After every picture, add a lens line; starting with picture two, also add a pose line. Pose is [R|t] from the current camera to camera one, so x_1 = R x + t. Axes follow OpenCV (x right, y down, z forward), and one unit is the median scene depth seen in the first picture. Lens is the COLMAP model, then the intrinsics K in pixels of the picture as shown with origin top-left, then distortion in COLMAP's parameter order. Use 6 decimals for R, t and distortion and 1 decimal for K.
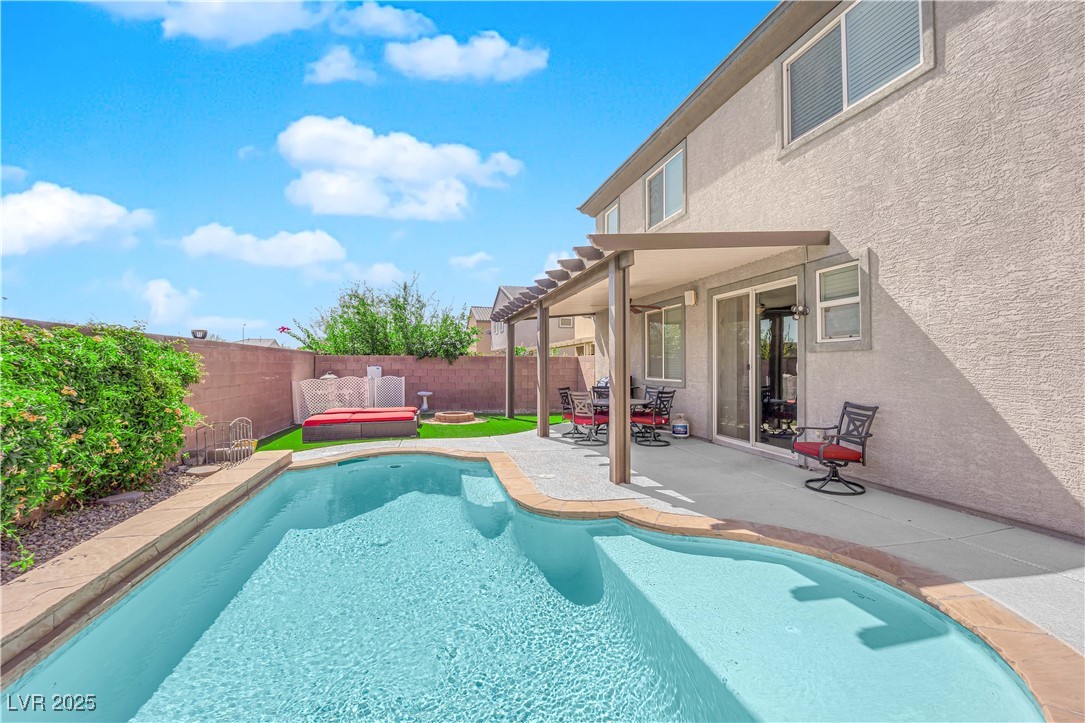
lens RADIAL K [[436.8, 0, 544.3], [0, 436.8, 364.6], [0, 0, 1]] dist [-0.010725, -0.002339]
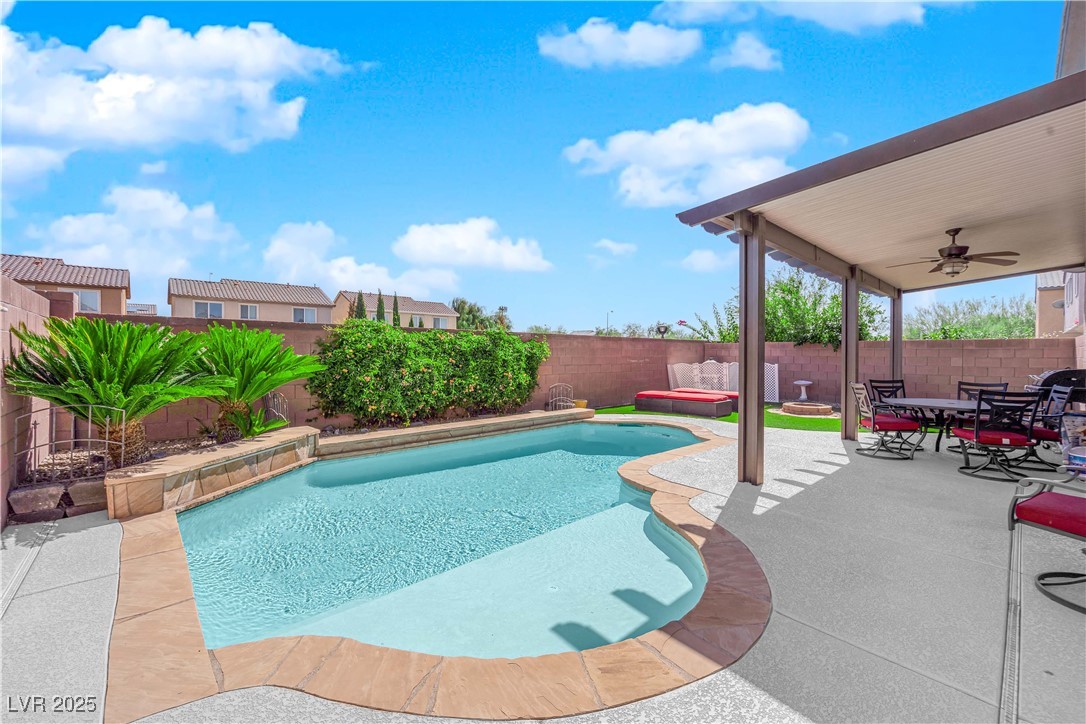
lens RADIAL K [[437.2, 0, 546.4], [0, 437.2, 358.3], [0, 0, 1]] dist [-0.010725, -0.002339]
pose [[0.470319, 0.009555, -0.882445, 0.827644], [-0.001914, 0.999950, 0.009807, 0.019738], [0.882494, -0.002923, 0.470314, 0.266150]]
